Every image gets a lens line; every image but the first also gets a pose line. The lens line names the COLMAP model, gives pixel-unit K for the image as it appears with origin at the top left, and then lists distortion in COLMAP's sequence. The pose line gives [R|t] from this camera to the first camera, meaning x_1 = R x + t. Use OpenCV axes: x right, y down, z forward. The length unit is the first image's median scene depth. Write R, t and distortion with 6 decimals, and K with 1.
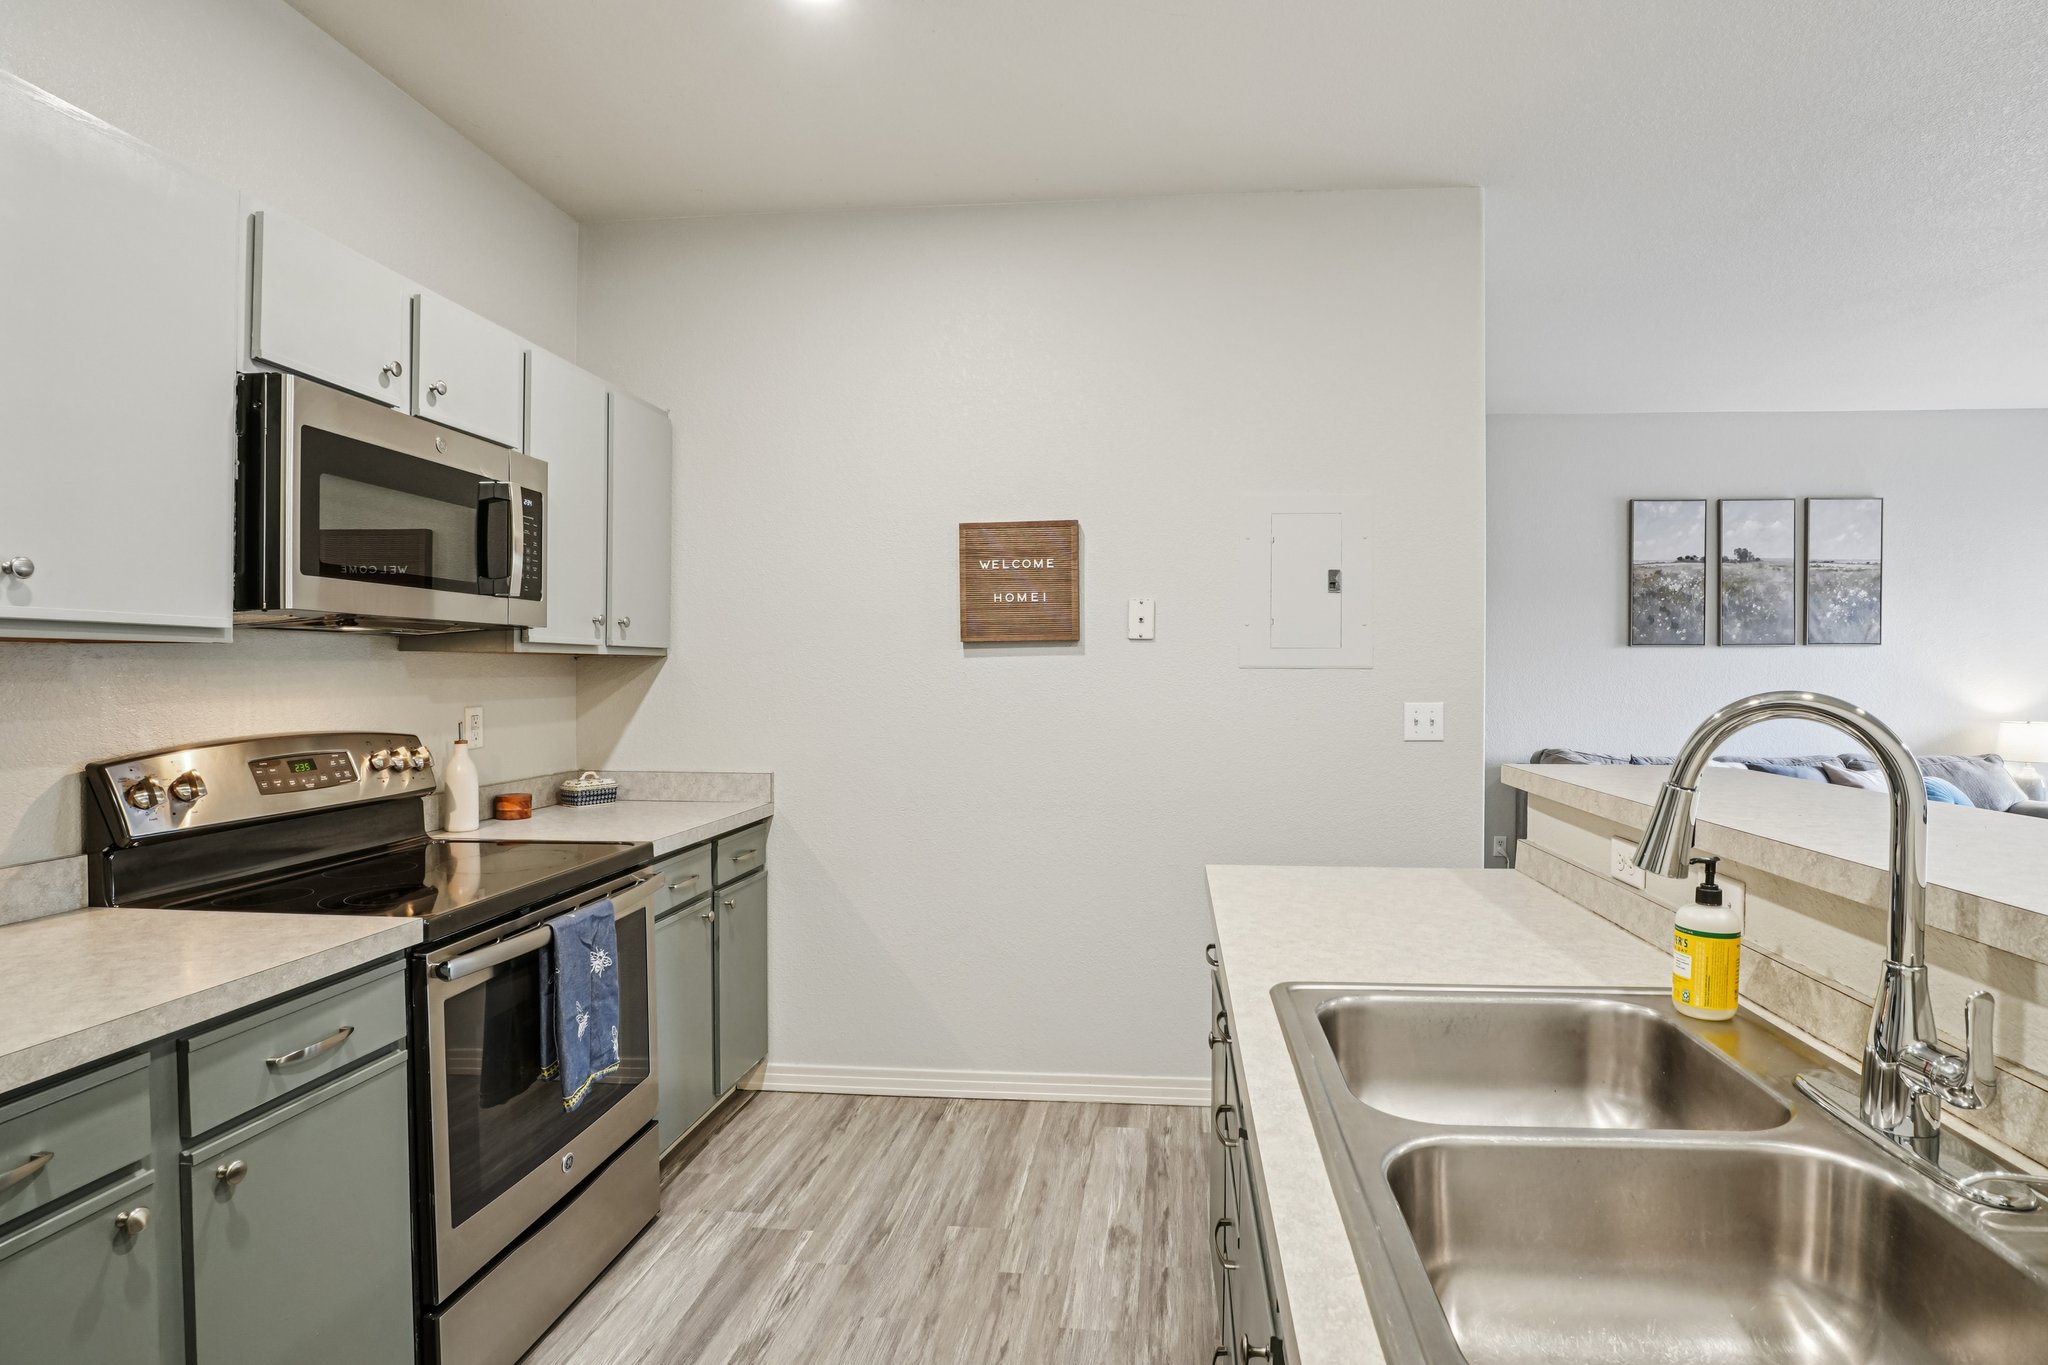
lens RADIAL K [[1020.1, 0, 1080.1], [0, 1020.1, 677.7], [0, 0, 1]] dist [-0.044512, 0.005863]
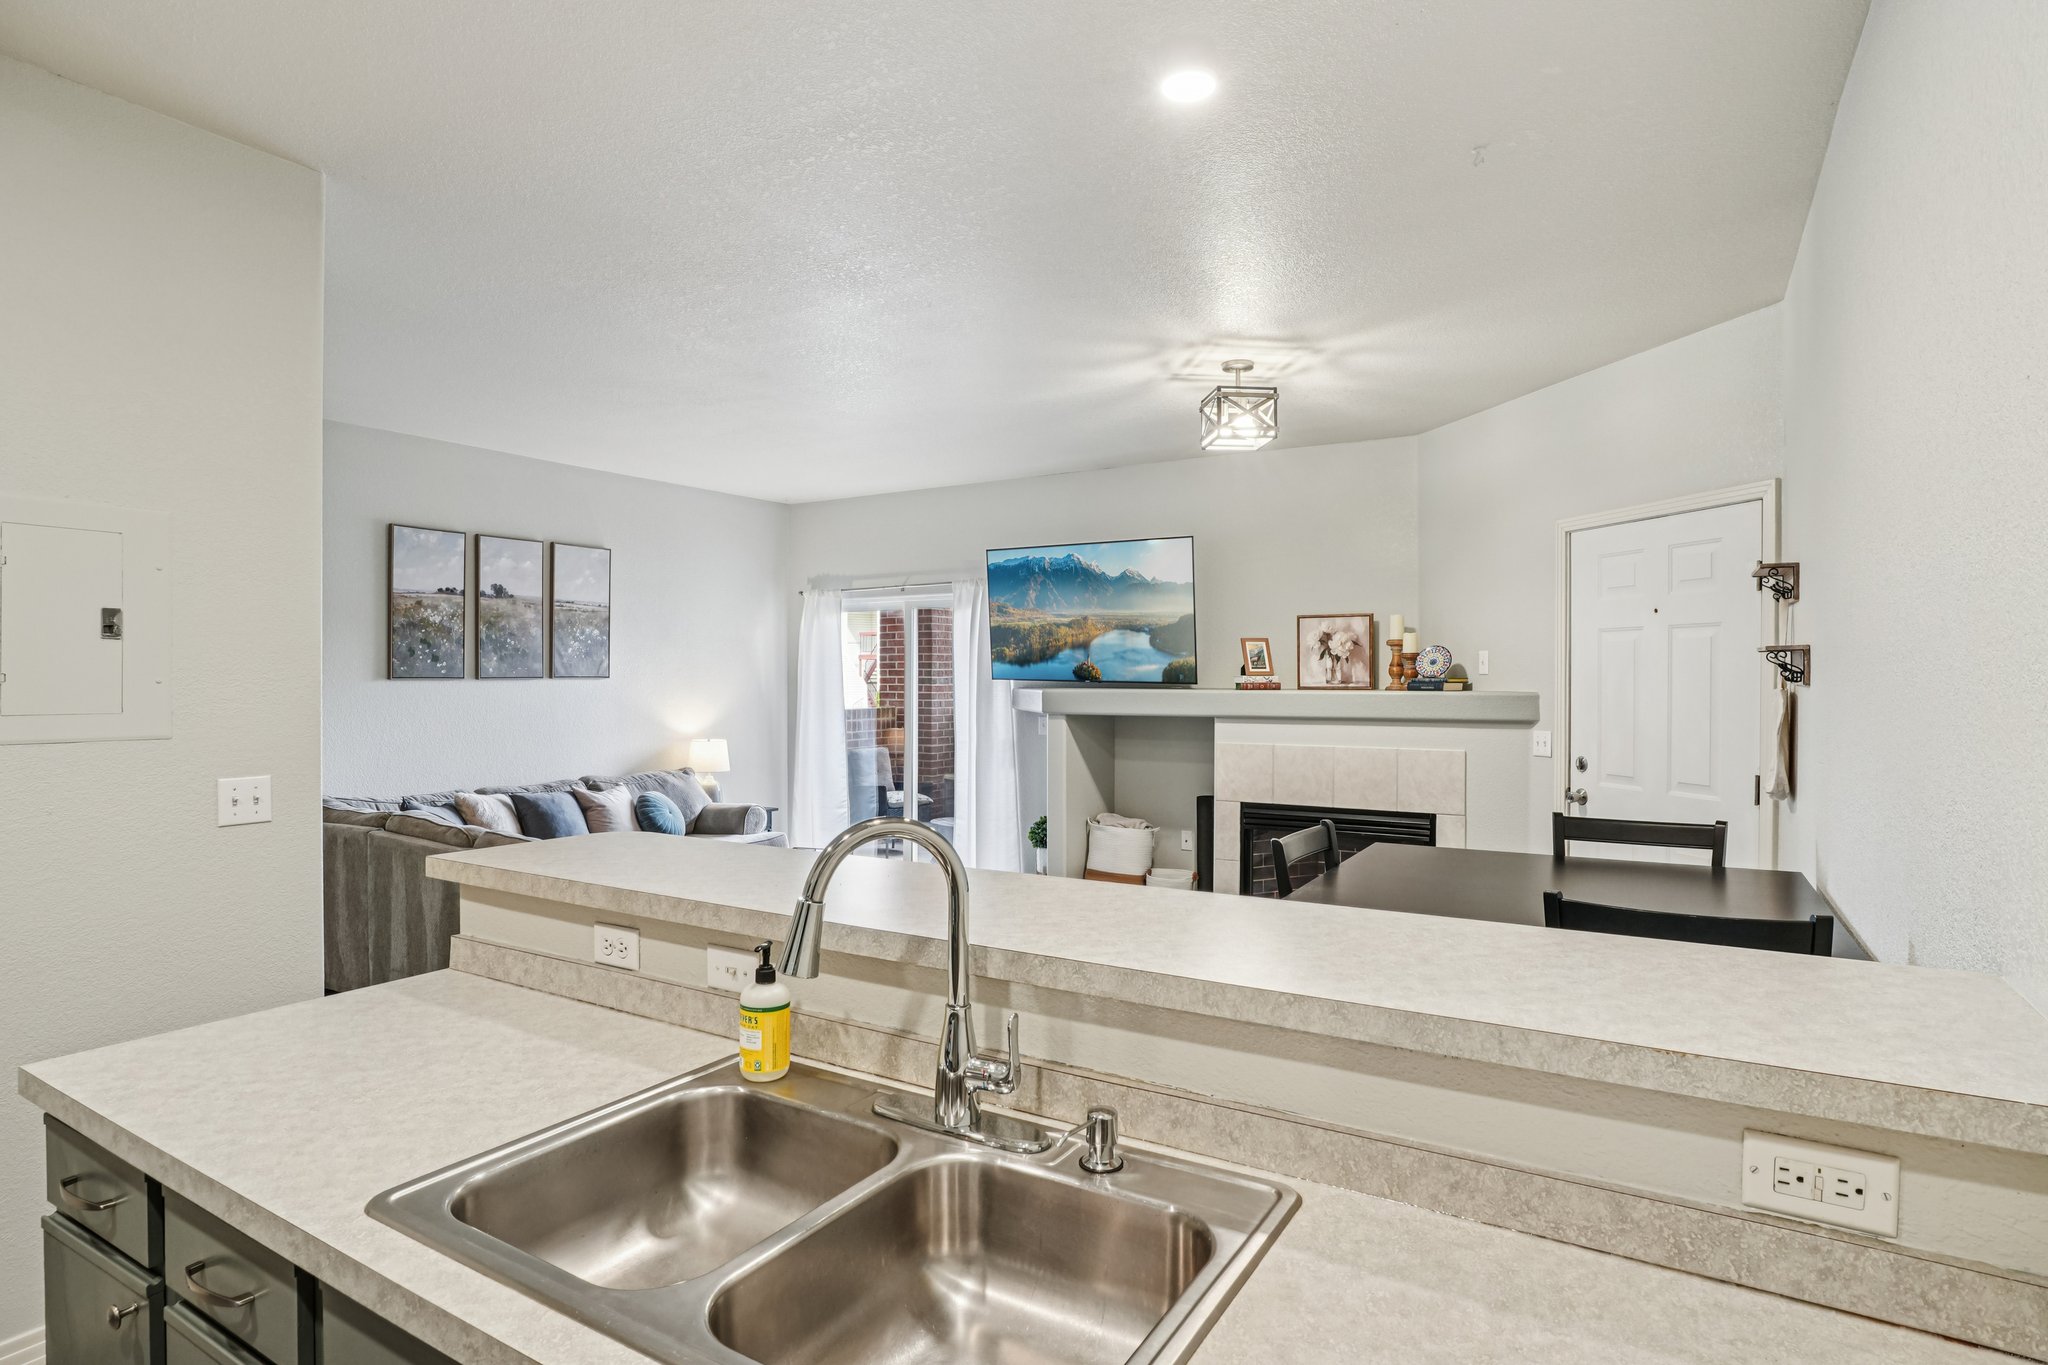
lens RADIAL K [[1074.7, 0, 1009.9], [0, 1074.7, 689.0], [0, 0, 1]] dist [-0.033707, 0.006430]
pose [[0.453094, -0.010427, 0.891402, -0.158250], [0.006876, 0.999943, 0.008201, -0.055663], [-0.891436, 0.002414, 0.453140, 0.074212]]
